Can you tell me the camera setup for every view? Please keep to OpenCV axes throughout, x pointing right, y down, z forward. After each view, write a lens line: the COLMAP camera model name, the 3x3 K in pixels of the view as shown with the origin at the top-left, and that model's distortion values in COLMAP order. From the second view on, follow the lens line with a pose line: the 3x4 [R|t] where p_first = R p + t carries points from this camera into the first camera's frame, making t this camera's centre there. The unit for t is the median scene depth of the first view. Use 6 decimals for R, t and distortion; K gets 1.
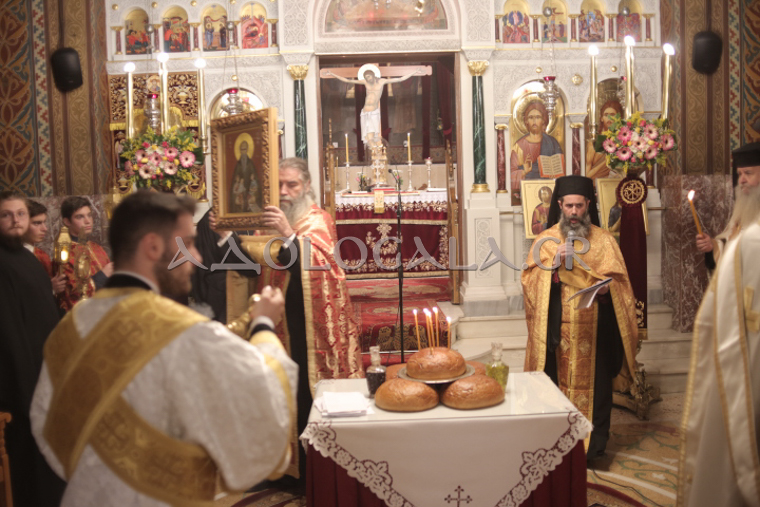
lens RADIAL K [[745.1, 0, 380.0], [0, 745.1, 253.5], [0, 0, 1]] dist [-0.148956, 0.101071]
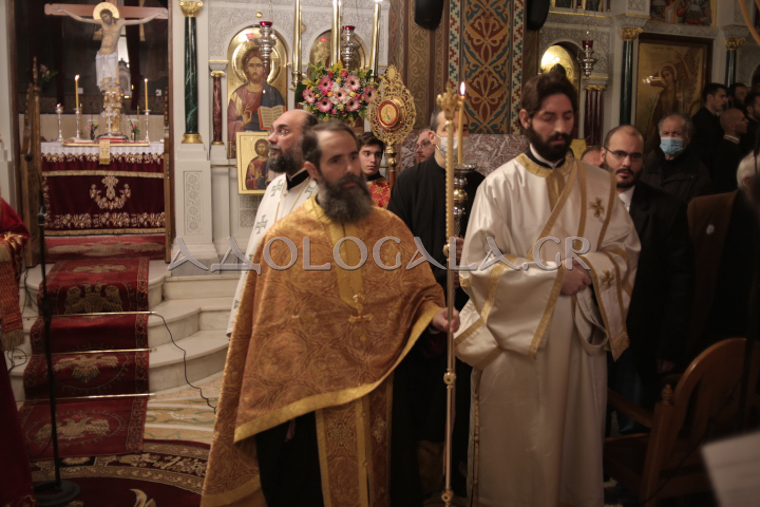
lens RADIAL K [[745.1, 0, 380.0], [0, 745.1, 253.5], [0, 0, 1]] dist [-0.148956, 0.101071]
pose [[0.965095, 0.005120, 0.261850, 0.128290], [-0.019602, 0.998417, 0.052722, 0.002709], [-0.261166, -0.056015, 0.963667, 0.042259]]
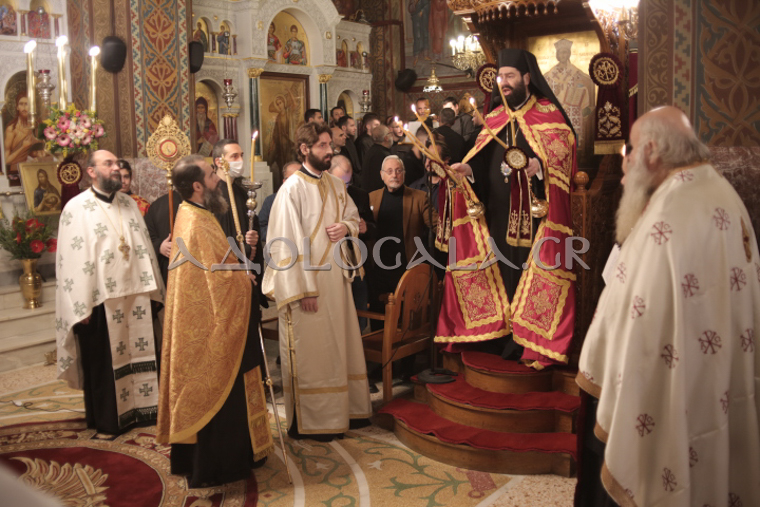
lens RADIAL K [[745.1, 0, 380.0], [0, 745.1, 253.5], [0, 0, 1]] dist [-0.148956, 0.101071]
pose [[0.648808, -0.087405, 0.755916, -0.182152], [0.074291, 0.995912, 0.051391, 0.015759], [-0.757317, 0.022814, 0.652649, -0.093147]]
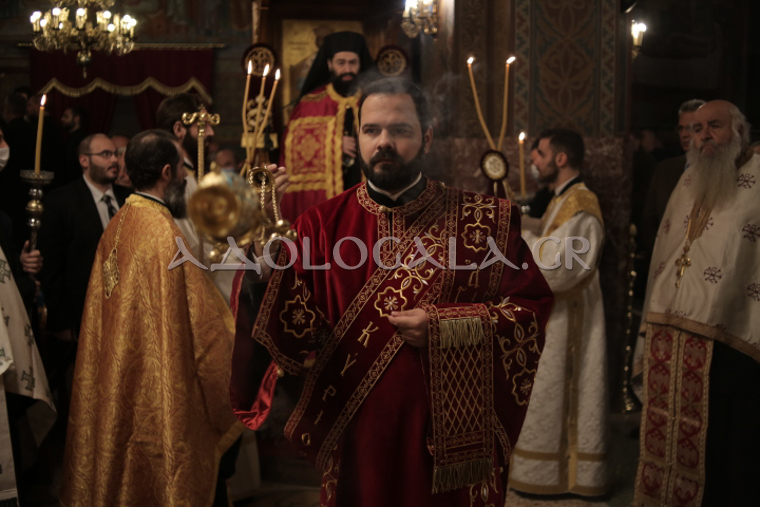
lens RADIAL K [[745.1, 0, 380.0], [0, 745.1, 253.5], [0, 0, 1]] dist [-0.148956, 0.101071]
pose [[-0.201188, -0.101720, 0.974257, -0.217814], [0.106098, 0.986479, 0.124906, -0.016140], [-0.973790, 0.128497, -0.187676, 0.388852]]
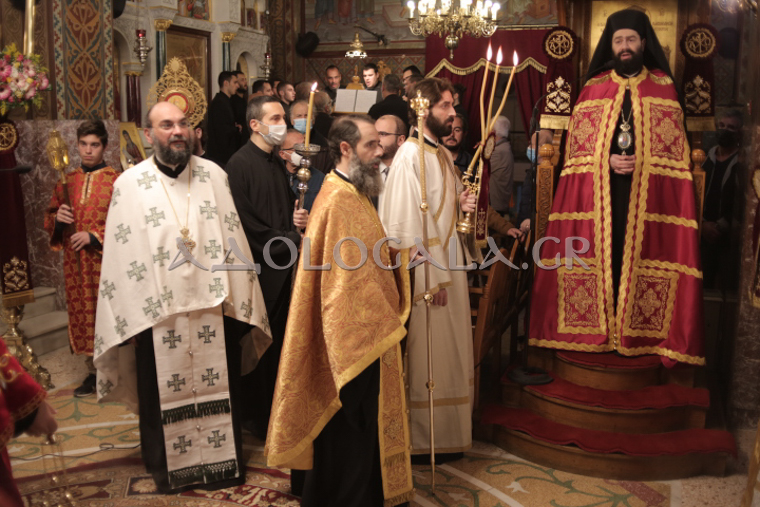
lens RADIAL K [[745.1, 0, 380.0], [0, 745.1, 253.5], [0, 0, 1]] dist [-0.148956, 0.101071]
pose [[0.395289, -0.124032, 0.910144, -0.233212], [0.066275, 0.992110, 0.106417, -0.006955], [-0.916163, 0.018254, 0.400391, 0.218558]]
